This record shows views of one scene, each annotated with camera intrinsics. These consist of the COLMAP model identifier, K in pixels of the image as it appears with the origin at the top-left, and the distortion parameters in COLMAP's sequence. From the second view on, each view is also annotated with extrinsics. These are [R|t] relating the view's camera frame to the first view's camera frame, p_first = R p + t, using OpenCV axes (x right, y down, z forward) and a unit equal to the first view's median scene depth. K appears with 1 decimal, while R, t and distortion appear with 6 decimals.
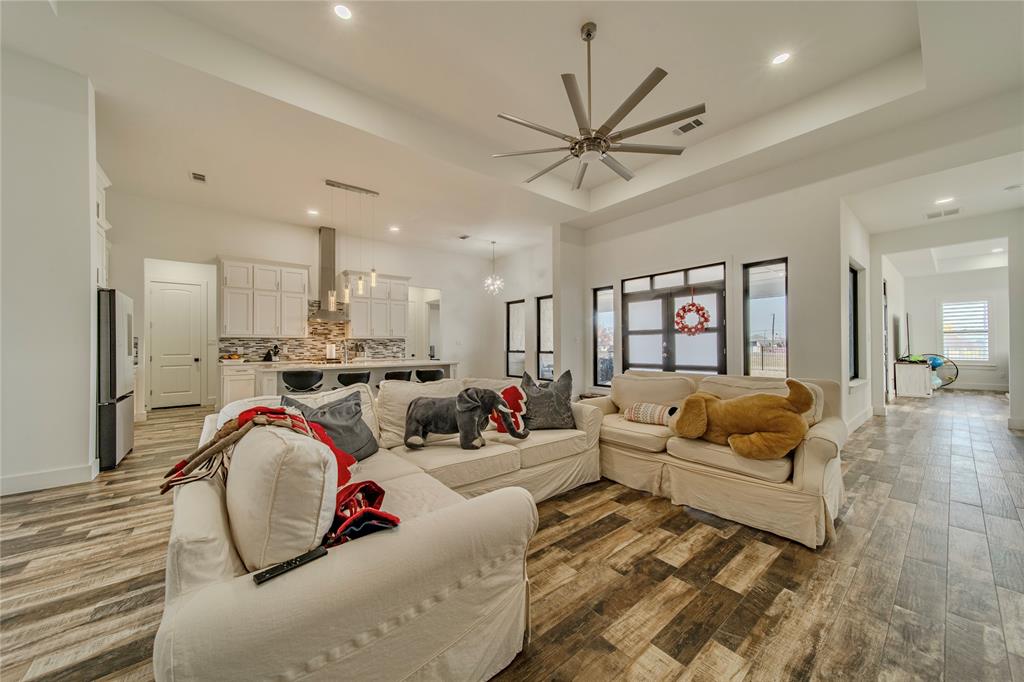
lens RADIAL K [[366.6, 0, 513.3], [0, 366.6, 341.4], [0, 0, 1]] dist [0.009916, -0.000259]
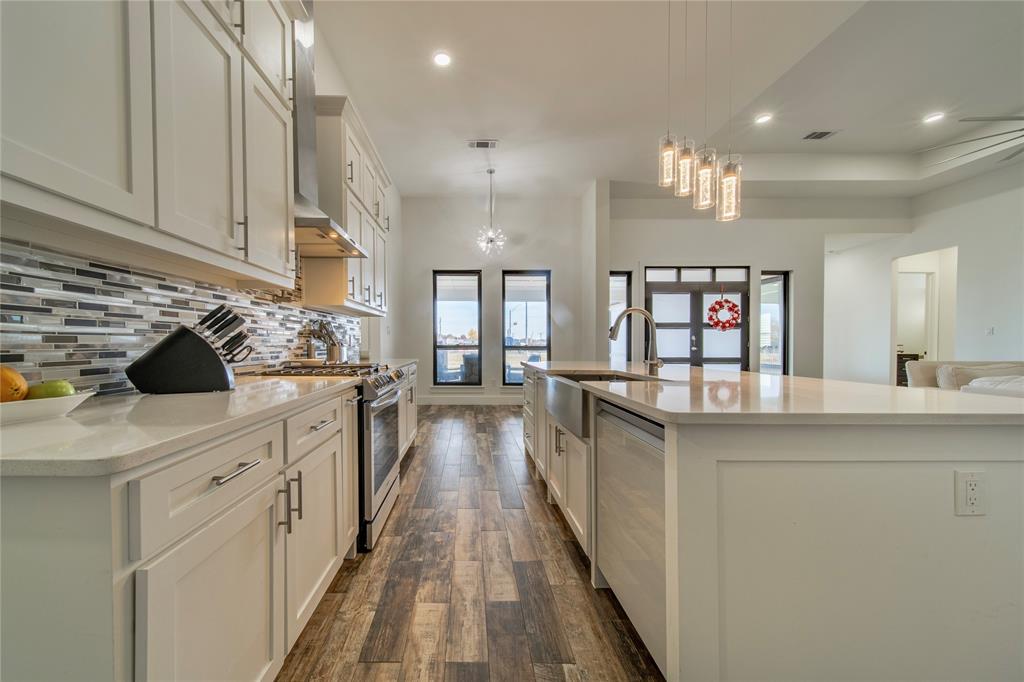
lens RADIAL K [[366.6, 0, 486.2], [0, 366.6, 343.1], [0, 0, 1]] dist [0.009916, -0.000259]
pose [[0.629391, 0.008046, 0.777047, -0.689082], [-0.017914, 0.999831, 0.004157, 0.025918], [-0.776882, -0.016537, 0.629429, 0.763145]]
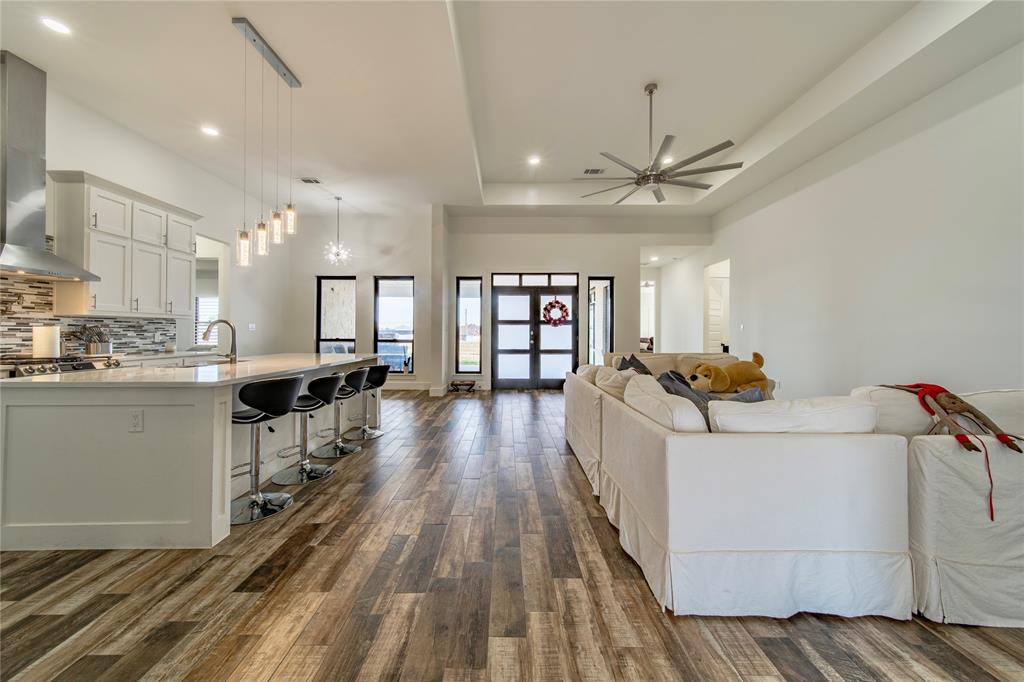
lens RADIAL K [[366.6, 0, 511.4], [0, 366.6, 331.7], [0, 0, 1]] dist [0.009916, -0.000259]
pose [[0.621775, 0.010590, 0.783124, -0.538768], [-0.016080, 0.999870, -0.000754, 0.005666], [-0.783031, -0.012123, 0.621865, 0.289668]]
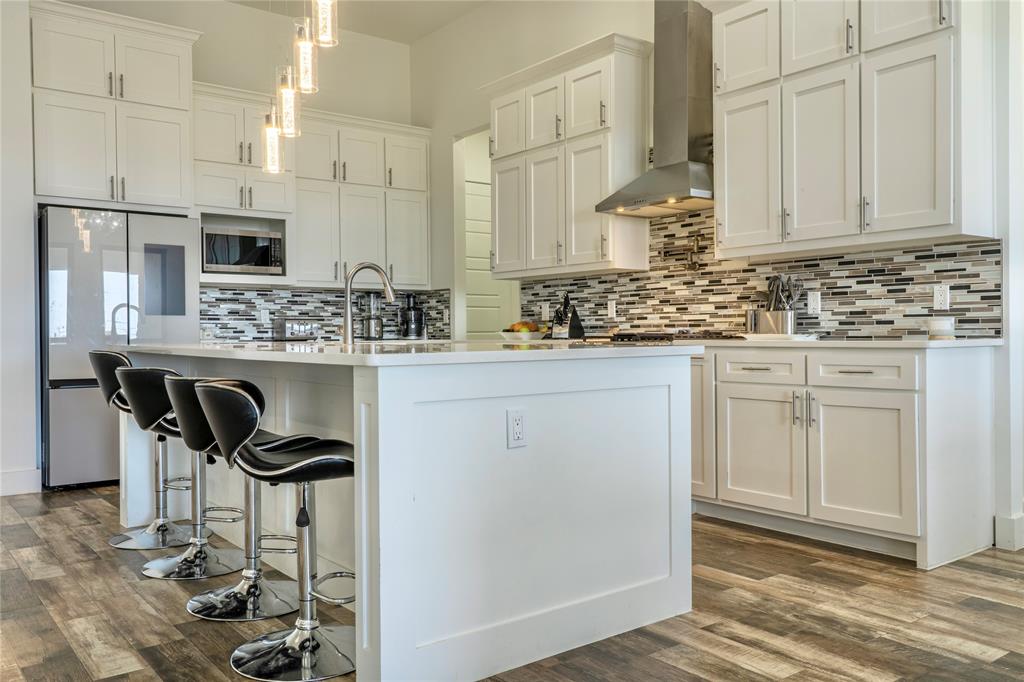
lens RADIAL K [[817.6, 0, 514.3], [0, 817.6, 342.5], [0, 0, 1]] dist [0.016346, 0.012962]
pose [[-0.027065, 0.025031, -0.999320, 0.159541], [0.028434, 0.999301, 0.024261, 0.036101], [0.999229, -0.027758, -0.027758, 0.980553]]
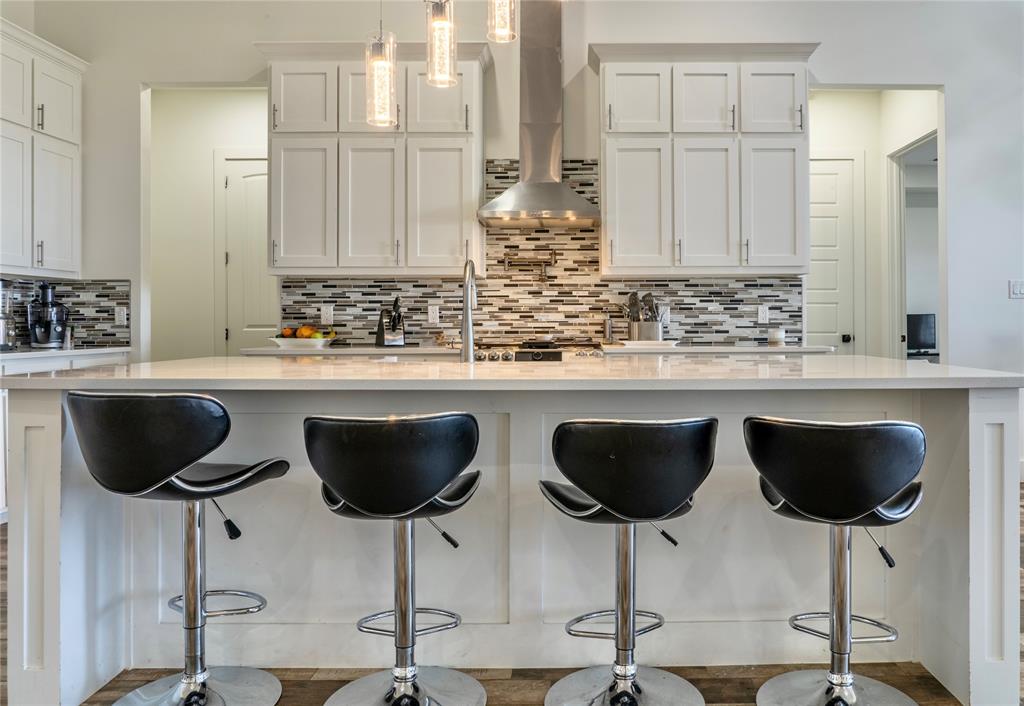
lens RADIAL K [[756.1, 0, 571.8], [0, 756.1, 320.7], [0, 0, 1]] dist [-0.028042, 0.004128]
pose [[0.780288, 0.000775, -0.625420, -0.095075], [0.004962, 0.999960, 0.007431, 0.026800], [0.625400, -0.008902, 0.780253, 0.571638]]
